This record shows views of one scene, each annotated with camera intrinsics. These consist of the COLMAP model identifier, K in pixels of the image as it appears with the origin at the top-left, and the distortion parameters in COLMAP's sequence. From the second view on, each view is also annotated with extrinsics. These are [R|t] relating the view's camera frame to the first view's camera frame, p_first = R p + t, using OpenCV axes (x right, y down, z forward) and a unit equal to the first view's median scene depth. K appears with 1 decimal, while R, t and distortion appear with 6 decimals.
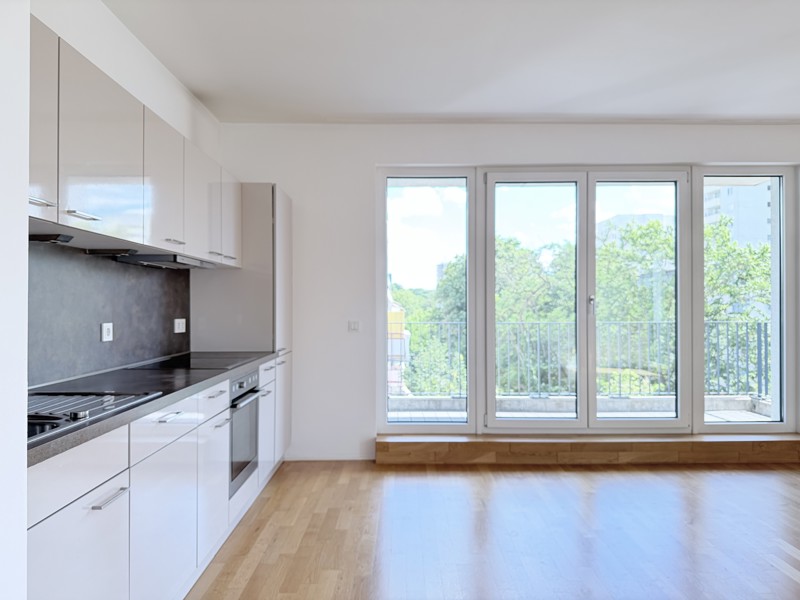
lens RADIAL K [[553.9, 0, 400.0], [0, 553.9, 300.0], [0, 0, 1]] dist [0.007406, -0.000260]
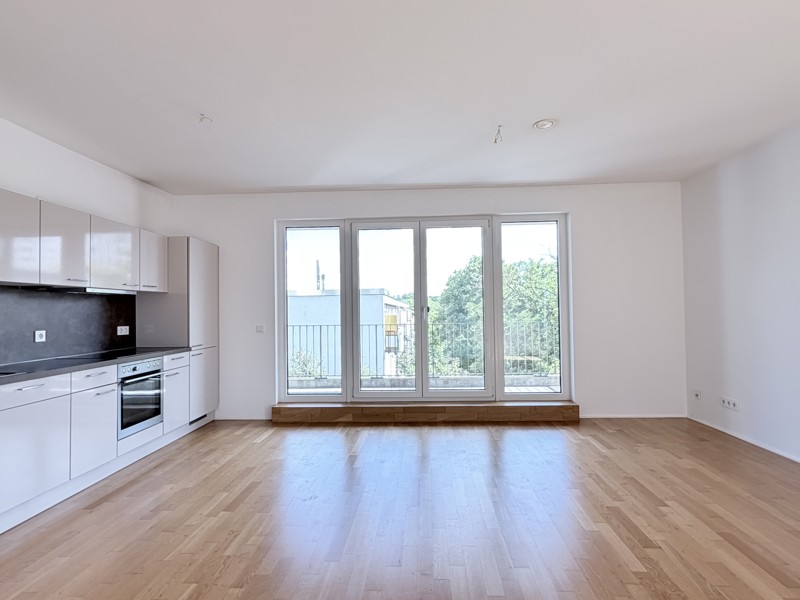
lens RADIAL K [[419.8, 0, 400.0], [0, 419.8, 300.0], [0, 0, 1]] dist [-0.024191, 0.021169]
pose [[0.999018, -0.014082, -0.042010, 0.348659], [0.013551, 0.999825, -0.012893, -0.011107], [0.042184, 0.012311, 0.999034, -0.105220]]
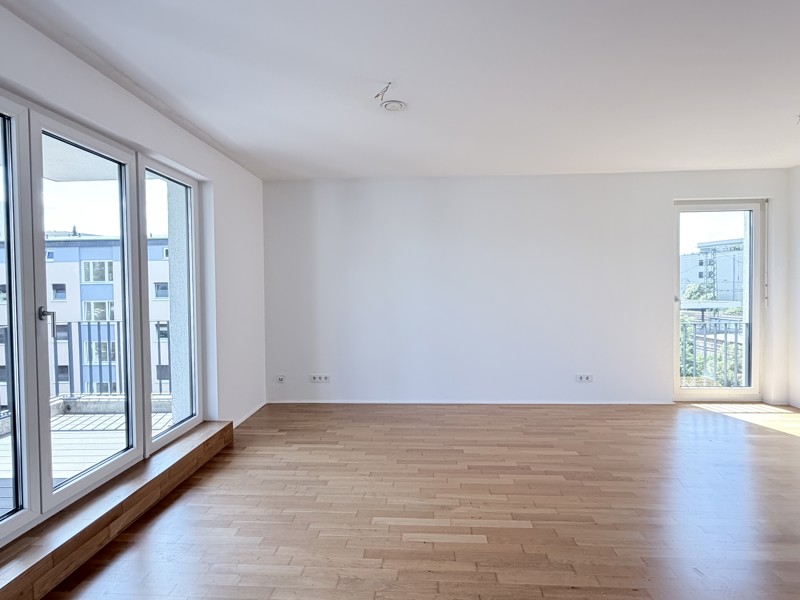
lens RADIAL K [[426.6, 0, 400.0], [0, 426.6, 300.0], [0, 0, 1]] dist [0.006879, 0.000853]
pose [[0.061255, -0.027654, 0.997739, -0.125686], [0.001062, 0.999617, 0.027640, -0.030609], [-0.998122, -0.000634, 0.061261, 0.590878]]
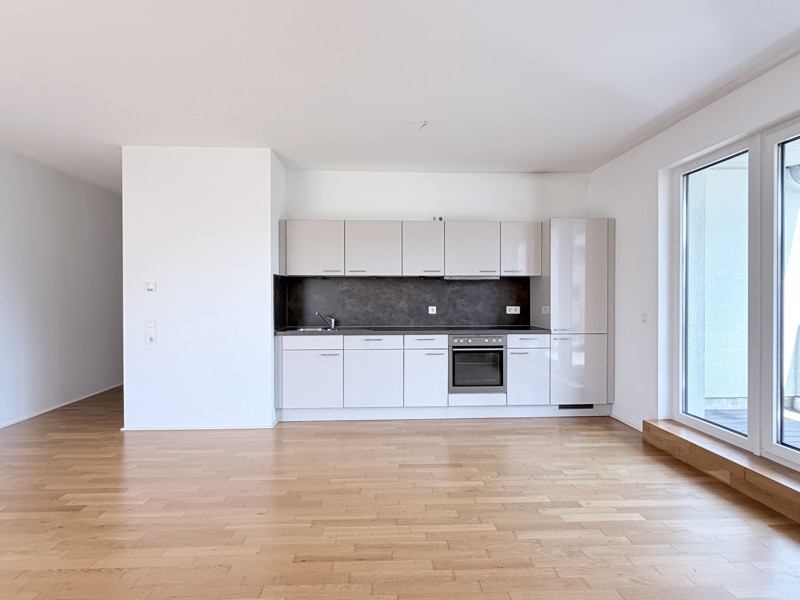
lens RADIAL K [[419.8, 0, 400.0], [0, 419.8, 300.0], [0, 0, 1]] dist [-0.024191, 0.021169]
pose [[0.066858, 0.008235, -0.997729, 0.768665], [0.011953, 0.999888, 0.009054, -0.002478], [0.997691, -0.012531, 0.066752, 0.449906]]
